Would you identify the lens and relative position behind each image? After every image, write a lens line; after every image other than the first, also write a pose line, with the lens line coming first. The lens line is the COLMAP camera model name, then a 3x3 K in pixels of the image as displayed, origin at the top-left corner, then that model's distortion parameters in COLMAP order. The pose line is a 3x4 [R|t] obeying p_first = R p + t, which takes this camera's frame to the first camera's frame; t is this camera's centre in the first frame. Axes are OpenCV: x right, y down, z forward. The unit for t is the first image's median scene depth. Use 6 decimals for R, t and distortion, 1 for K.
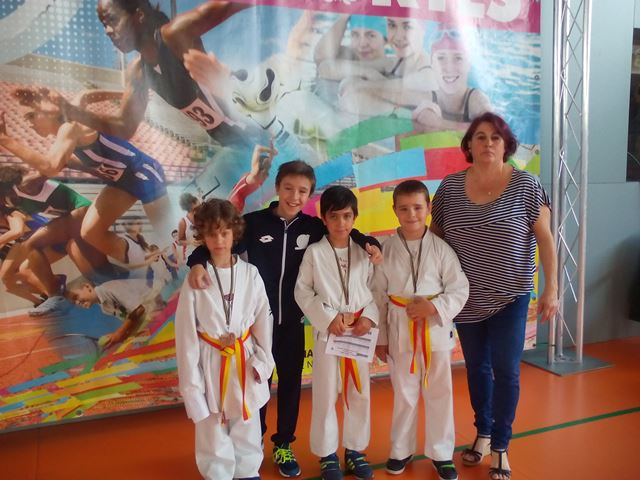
lens RADIAL K [[685.4, 0, 332.5], [0, 685.4, 248.2], [0, 0, 1]] dist [-0.045191, 0.000000]
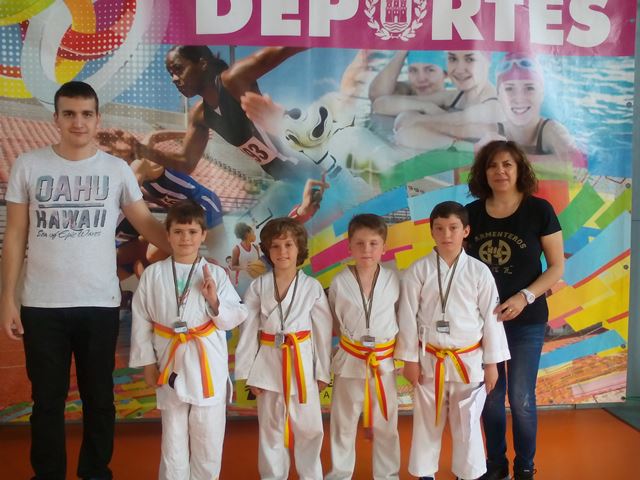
lens RADIAL K [[685.4, 0, 321.7], [0, 685.4, 246.3], [0, 0, 1]] dist [-0.045191, 0.000000]
pose [[0.942975, 0.032398, -0.331283, 0.265972], [-0.047382, 0.998182, -0.037252, -0.008174], [0.329474, 0.050824, 0.942796, 0.014155]]
